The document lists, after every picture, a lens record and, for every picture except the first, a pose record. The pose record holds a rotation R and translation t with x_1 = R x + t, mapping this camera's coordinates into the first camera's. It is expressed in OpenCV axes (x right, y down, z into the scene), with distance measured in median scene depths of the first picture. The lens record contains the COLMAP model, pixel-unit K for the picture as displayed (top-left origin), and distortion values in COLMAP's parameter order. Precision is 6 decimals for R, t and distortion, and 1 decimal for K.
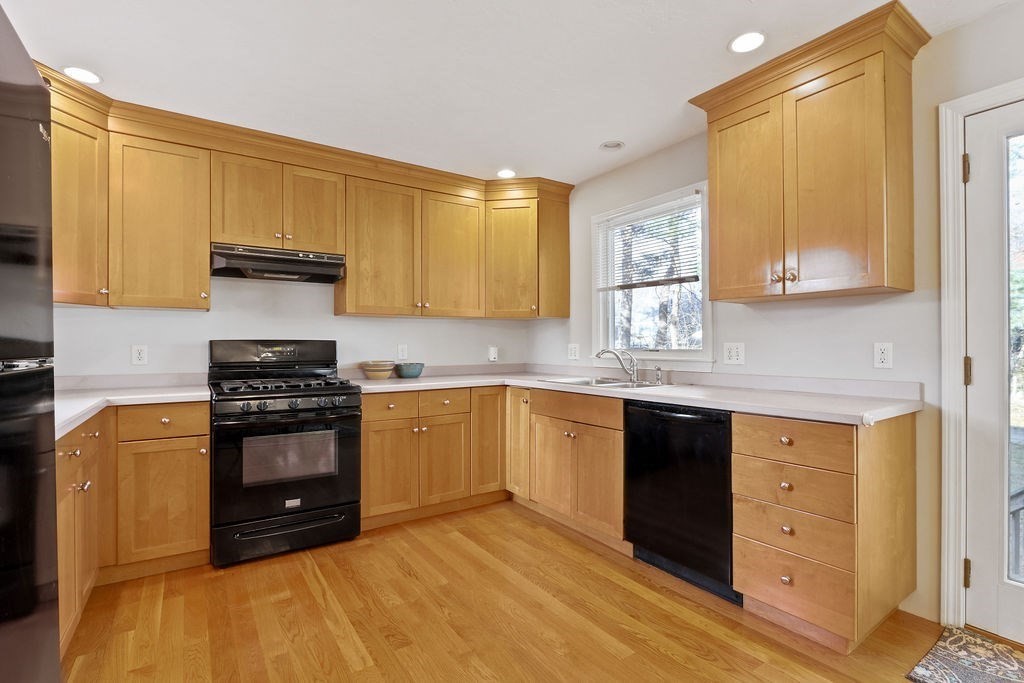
lens RADIAL K [[465.0, 0, 512.0], [0, 465.0, 341.5], [0, 0, 1]] dist [-0.015573, 0.000330]
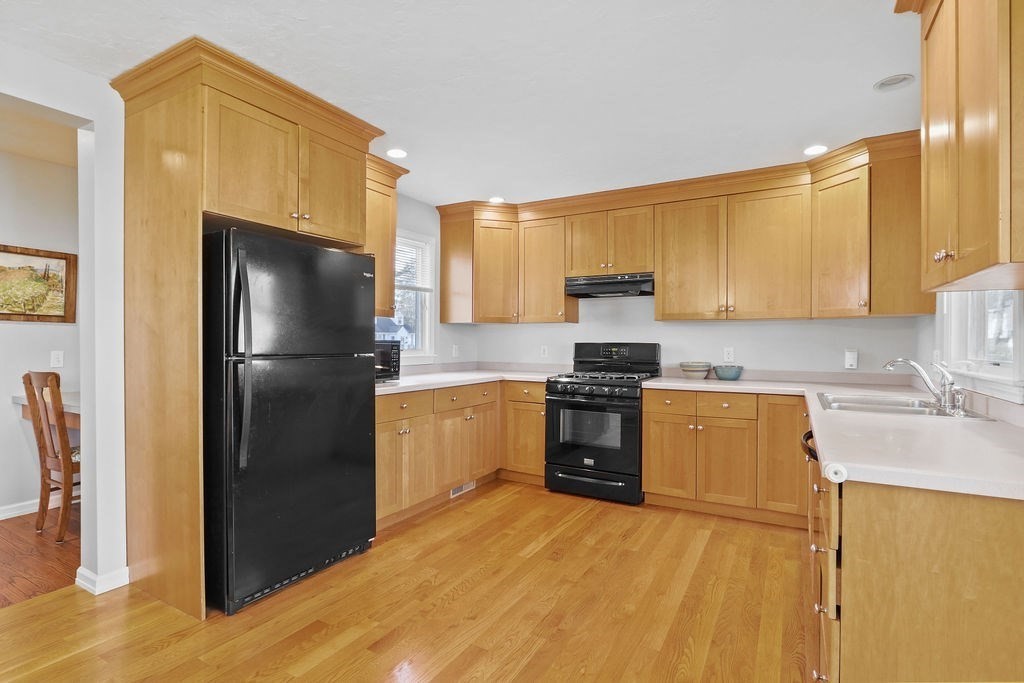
lens RADIAL K [[465.0, 0, 512.0], [0, 465.0, 341.5], [0, 0, 1]] dist [-0.015573, 0.000330]
pose [[0.475480, 0.003634, -0.879719, 0.567834], [-0.001801, 0.999993, 0.003158, -0.011594], [0.879724, 0.000083, 0.475484, 0.123626]]
